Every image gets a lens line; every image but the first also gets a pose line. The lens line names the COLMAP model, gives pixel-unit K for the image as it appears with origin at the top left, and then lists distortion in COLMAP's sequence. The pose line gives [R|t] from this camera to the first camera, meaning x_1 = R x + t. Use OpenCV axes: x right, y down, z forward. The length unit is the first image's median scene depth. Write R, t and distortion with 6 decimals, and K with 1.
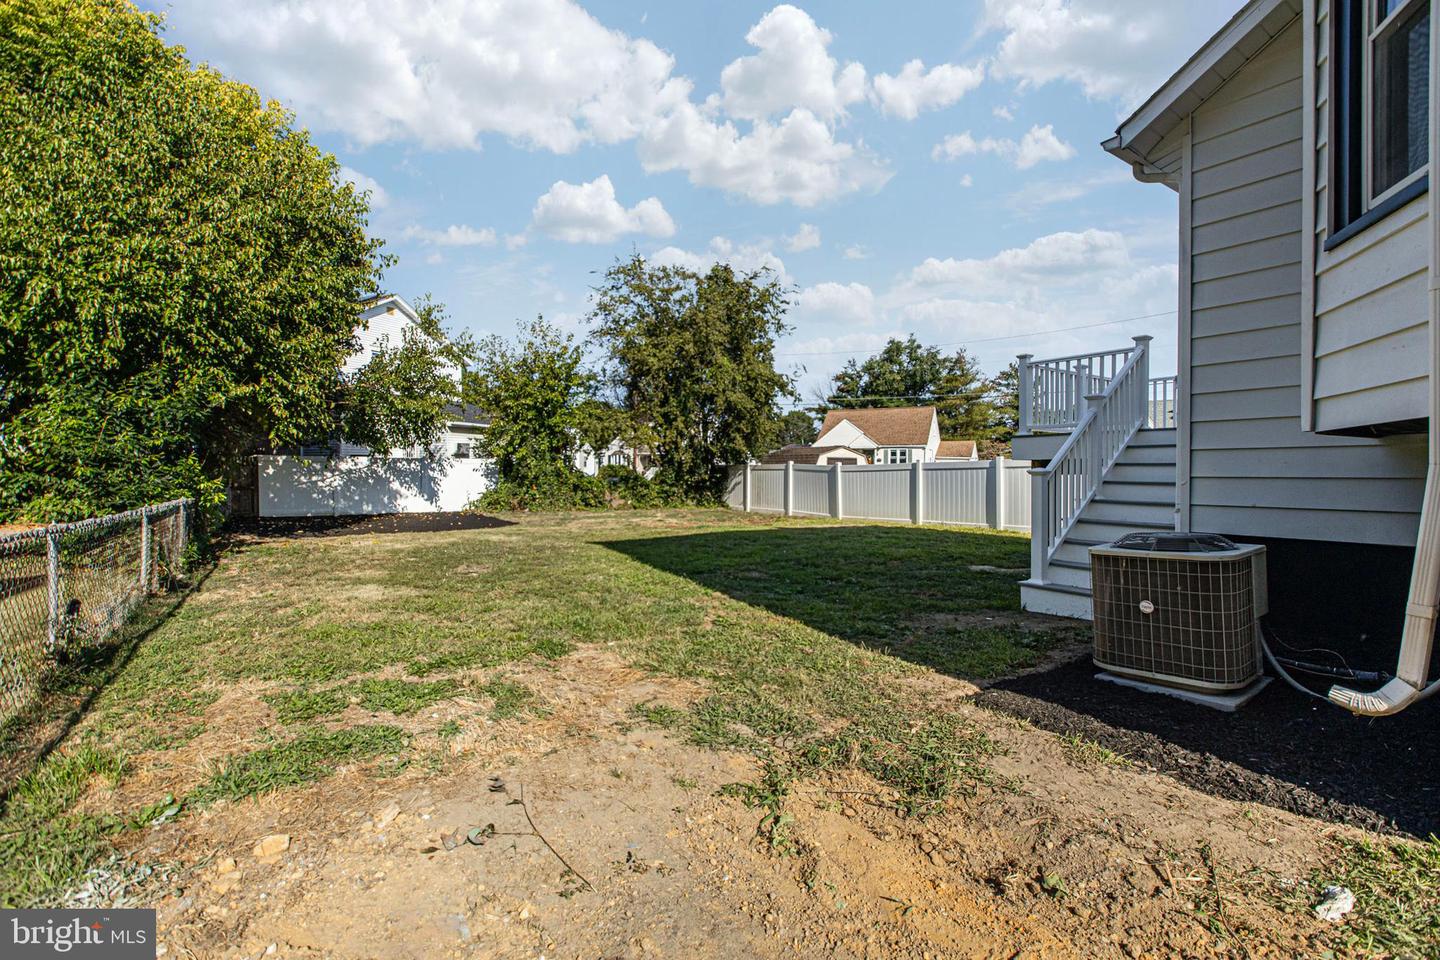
lens RADIAL K [[631.2, 0, 730.7], [0, 631.2, 479.4], [0, 0, 1]] dist [-0.000109, -0.000140]
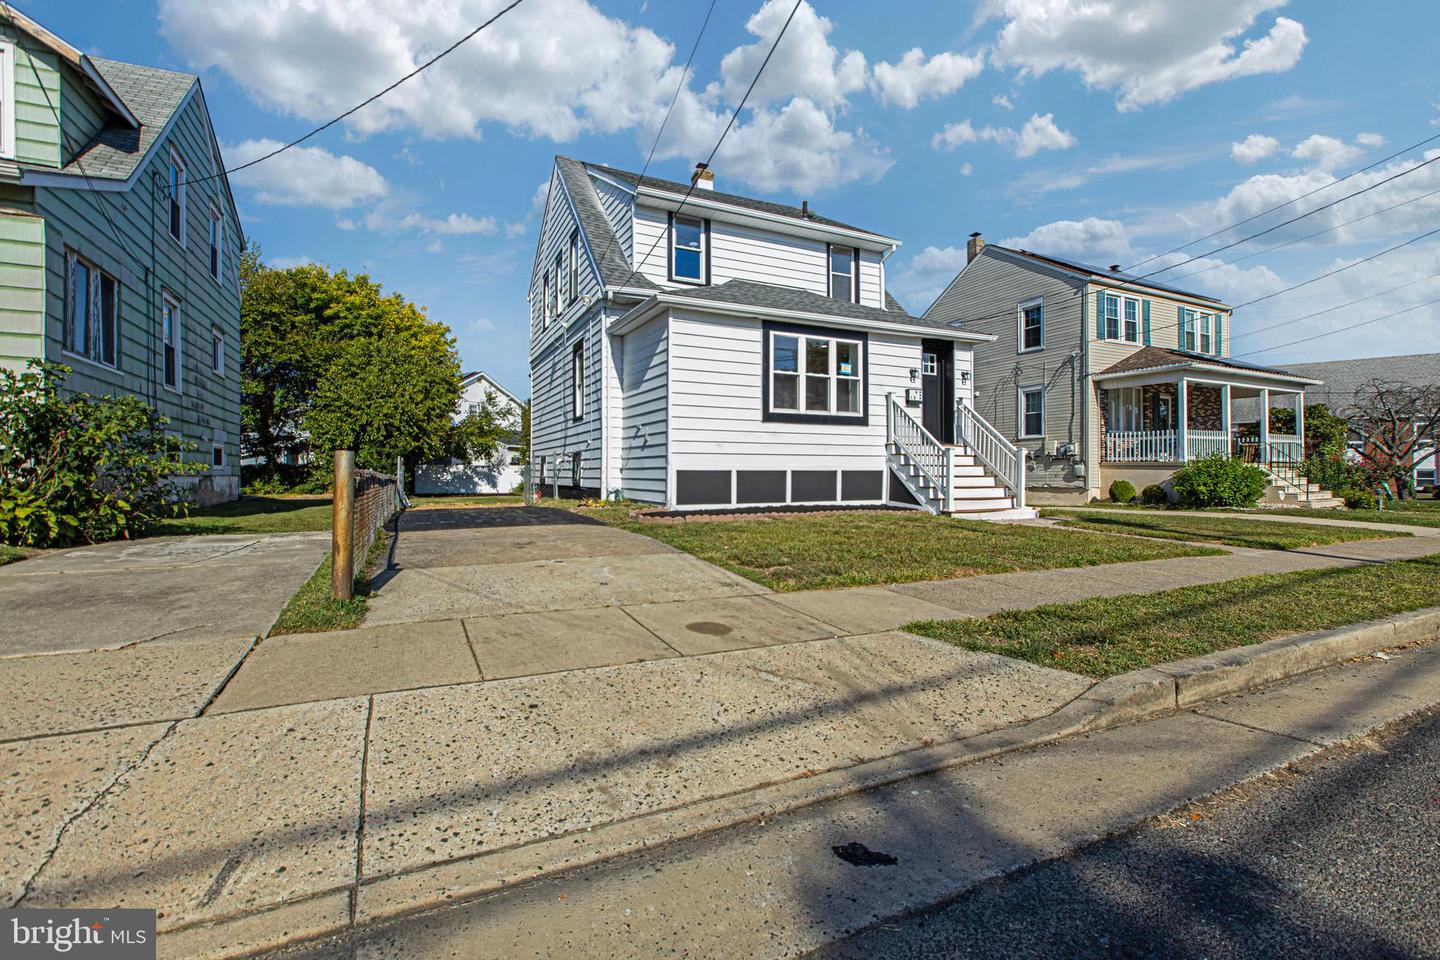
lens RADIAL K [[631.2, 0, 708.7], [0, 631.2, 473.9], [0, 0, 1]] dist [-0.000109, -0.000140]
pose [[0.982747, 0.001533, -0.184947, 0.578535], [-0.003430, 0.999945, -0.009938, 0.009882], [0.184921, 0.010401, 0.982698, -0.850392]]
